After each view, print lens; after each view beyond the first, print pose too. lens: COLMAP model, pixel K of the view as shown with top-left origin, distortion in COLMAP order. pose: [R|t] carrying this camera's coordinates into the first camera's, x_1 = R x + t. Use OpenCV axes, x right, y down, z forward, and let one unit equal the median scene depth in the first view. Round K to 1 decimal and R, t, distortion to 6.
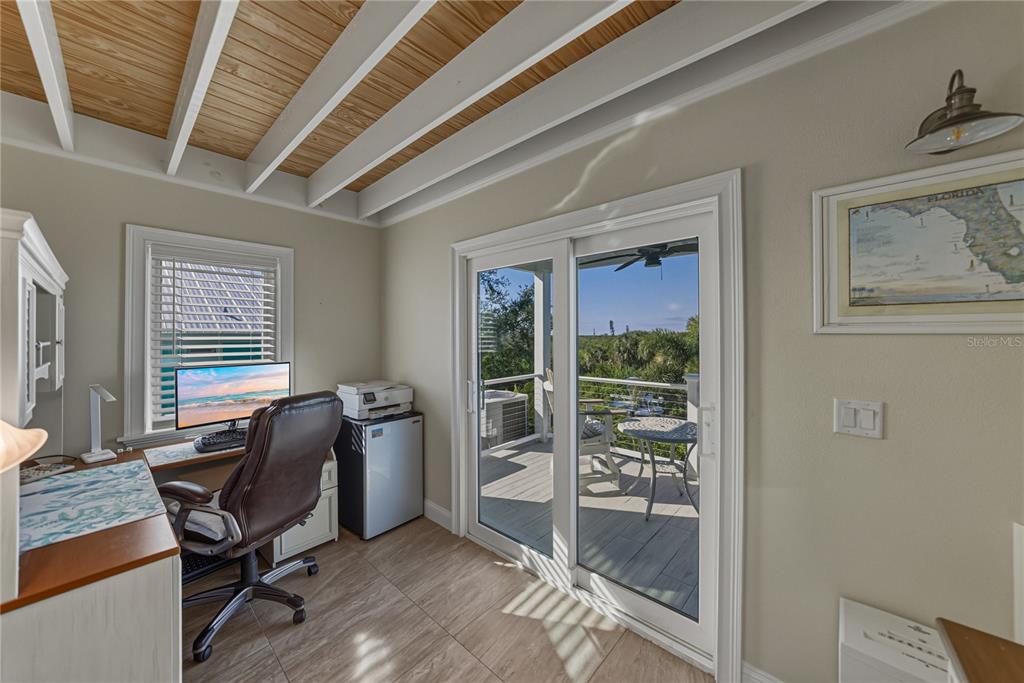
lens RADIAL K [[368.1, 0, 514.4], [0, 368.1, 329.8], [0, 0, 1]] dist [0.000077, -0.000093]
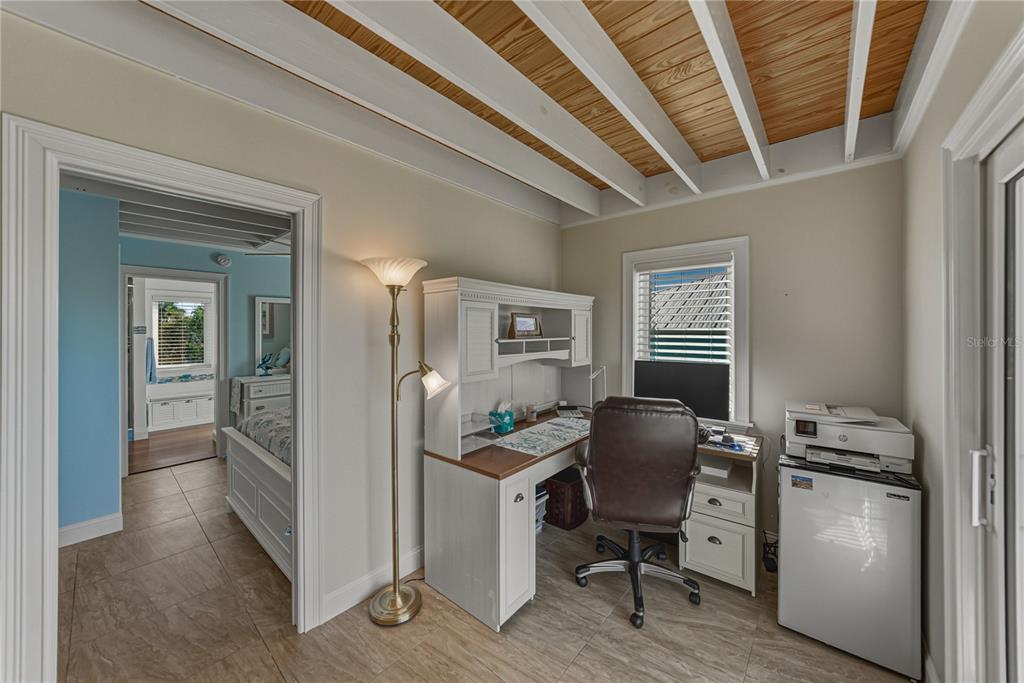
lens RADIAL K [[368.1, 0, 514.4], [0, 368.1, 329.8], [0, 0, 1]] dist [0.000077, -0.000093]
pose [[0.032893, 0.004484, -0.999449, 0.386963], [0.019688, 0.999793, 0.005134, -0.016286], [0.999265, -0.019846, 0.032798, 0.638664]]
